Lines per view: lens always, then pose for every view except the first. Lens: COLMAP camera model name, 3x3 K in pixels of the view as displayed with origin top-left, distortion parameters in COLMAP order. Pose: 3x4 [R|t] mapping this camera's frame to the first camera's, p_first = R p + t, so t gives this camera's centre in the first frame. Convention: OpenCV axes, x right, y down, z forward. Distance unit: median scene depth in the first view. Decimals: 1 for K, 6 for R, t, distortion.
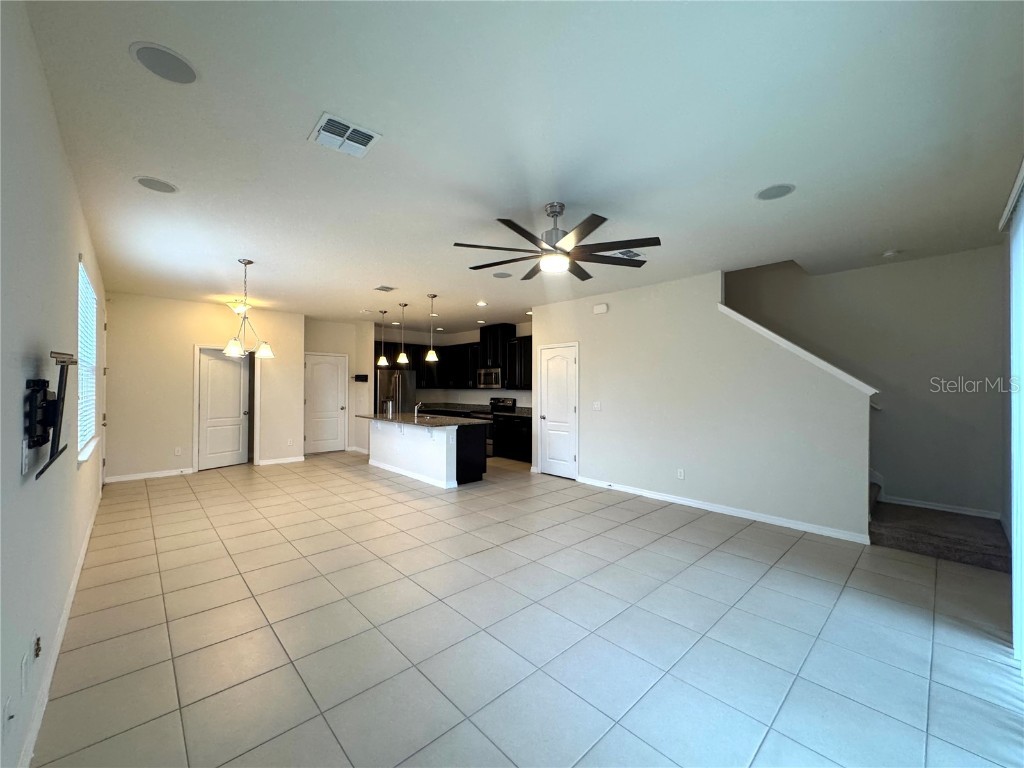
lens RADIAL K [[408.7, 0, 512.0], [0, 408.7, 384.0], [0, 0, 1]] dist [-0.002334, 0.000171]
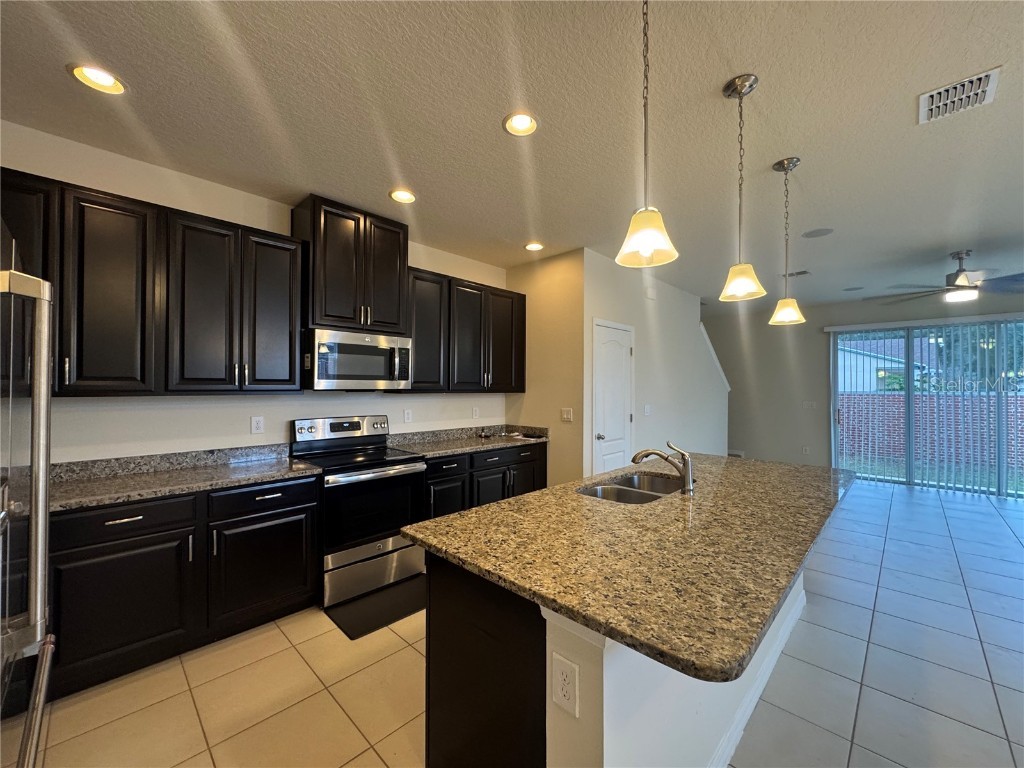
lens RADIAL K [[408.9, 0, 510.0], [0, 408.9, 383.7], [0, 0, 1]] dist [-0.000585, -0.000065]
pose [[-0.043919, 0.003647, 0.999028, -0.565830], [-0.011980, 0.999920, -0.004177, 0.006183], [-0.998963, -0.012152, -0.043872, 1.241604]]
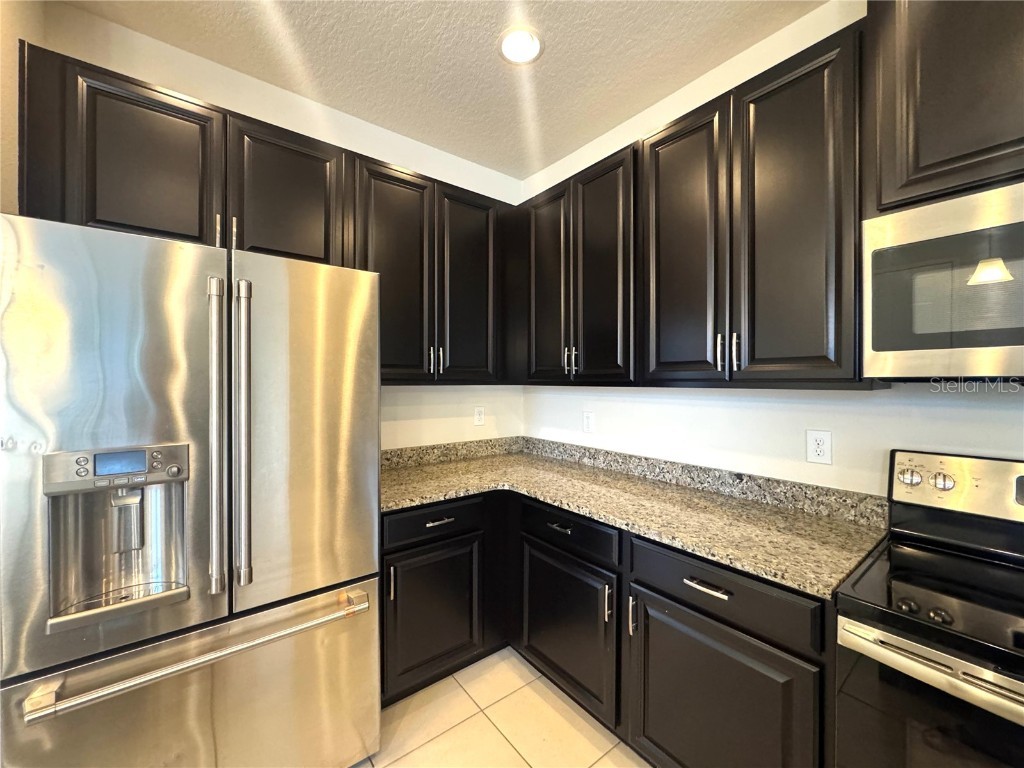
lens RADIAL K [[408.7, 0, 512.0], [0, 408.7, 384.0], [0, 0, 1]] dist [-0.002334, 0.000171]
pose [[0.995633, -0.004109, -0.093263, -0.250303], [0.005741, 0.999835, 0.017235, 0.011864], [0.093177, -0.017695, 0.995492, 1.248883]]
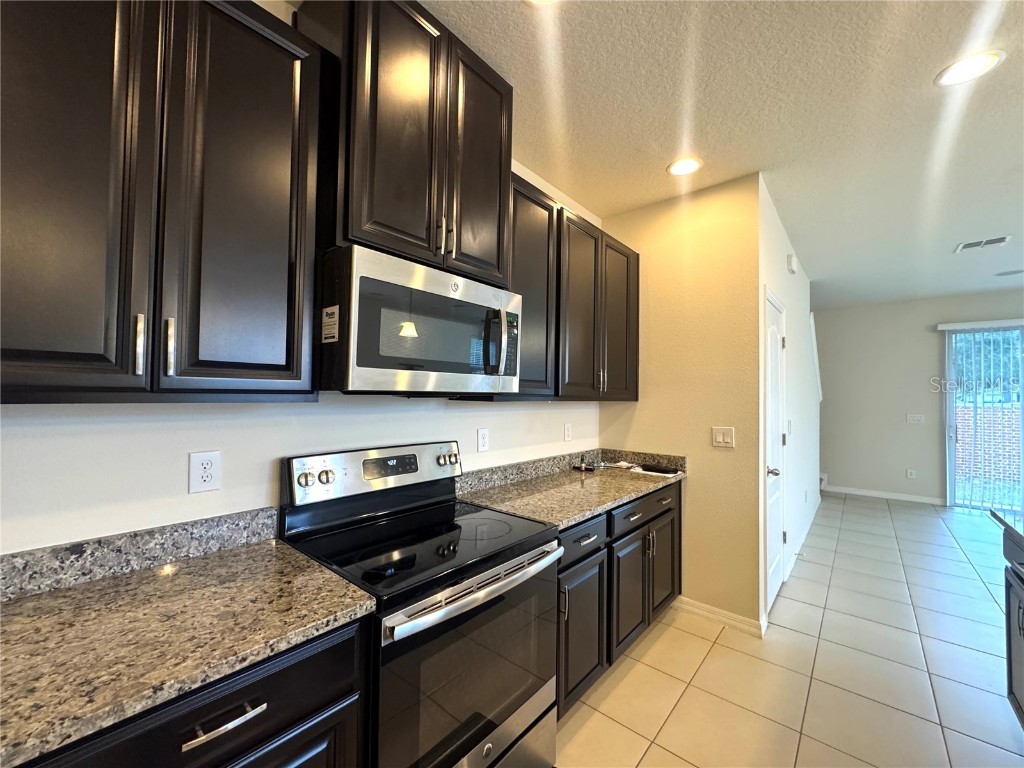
lens RADIAL K [[408.7, 0, 512.0], [0, 408.7, 384.0], [0, 0, 1]] dist [-0.002334, 0.000171]
pose [[-0.109521, 0.019797, 0.993787, -0.308336], [-0.022705, 0.999491, -0.022412, 0.012506], [-0.993725, -0.025019, -0.109016, 1.378960]]
